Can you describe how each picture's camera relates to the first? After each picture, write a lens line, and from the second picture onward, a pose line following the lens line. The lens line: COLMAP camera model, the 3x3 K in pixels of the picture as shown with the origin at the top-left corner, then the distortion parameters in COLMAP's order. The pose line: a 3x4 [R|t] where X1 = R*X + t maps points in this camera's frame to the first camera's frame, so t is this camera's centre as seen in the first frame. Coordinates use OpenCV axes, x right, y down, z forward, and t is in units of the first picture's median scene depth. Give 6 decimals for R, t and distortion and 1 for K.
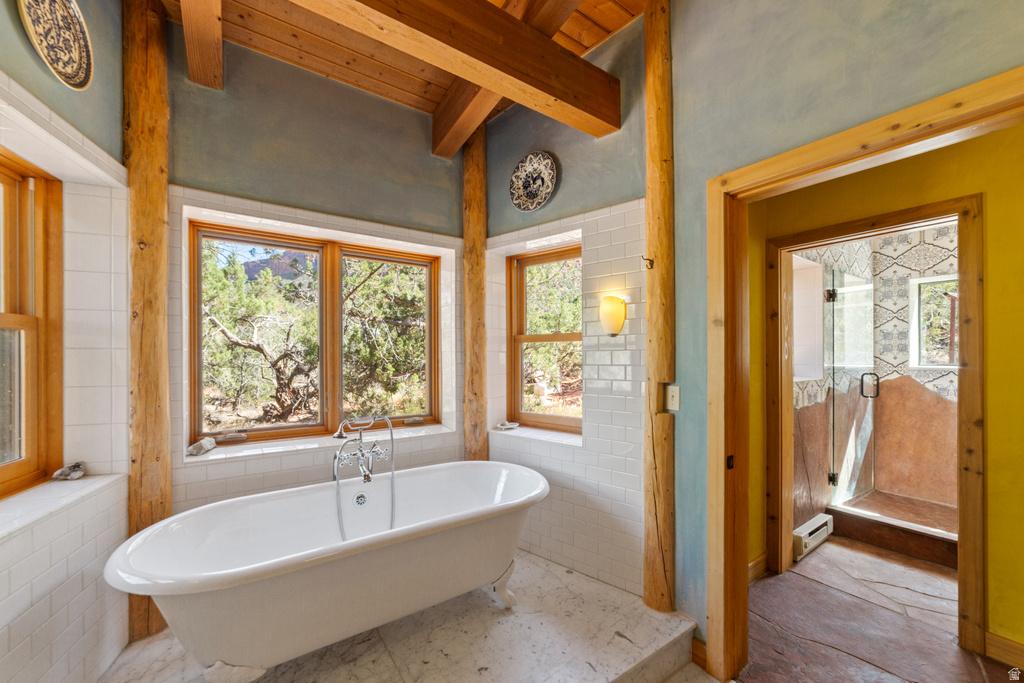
lens RADIAL K [[406.9, 0, 509.7], [0, 406.9, 356.2], [0, 0, 1]] dist [-0.018099, 0.007168]
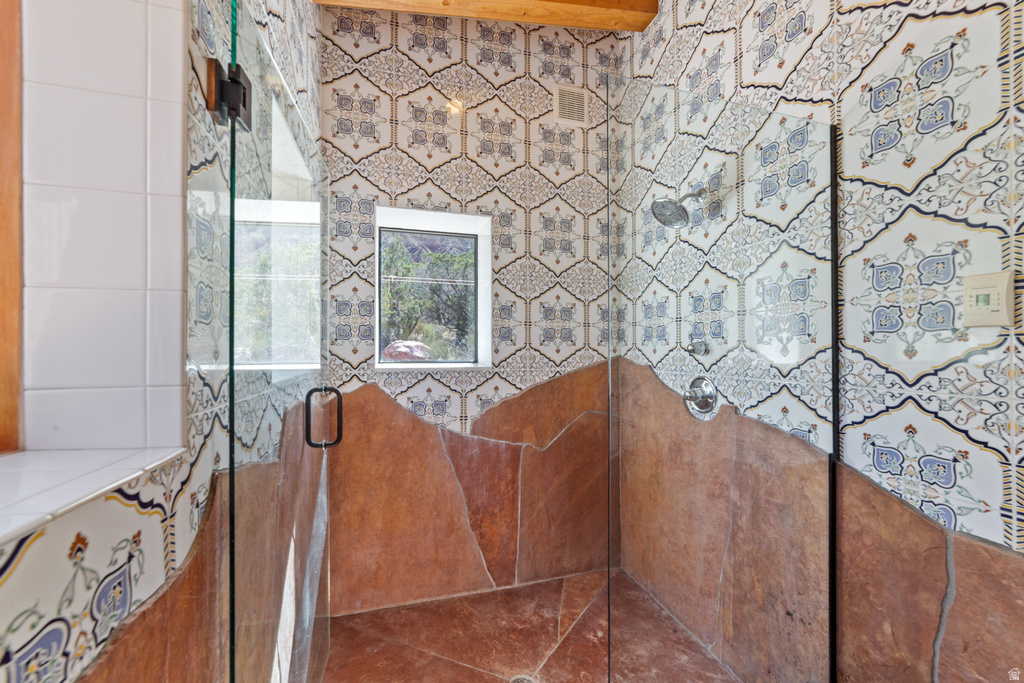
lens RADIAL K [[406.9, 0, 510.7], [0, 406.9, 348.8], [0, 0, 1]] dist [-0.018099, 0.007168]
pose [[0.322054, 0.005070, 0.946708, 0.541558], [0.002059, 0.999980, -0.006056, 0.005087], [-0.946719, 0.003899, 0.322037, 0.660454]]
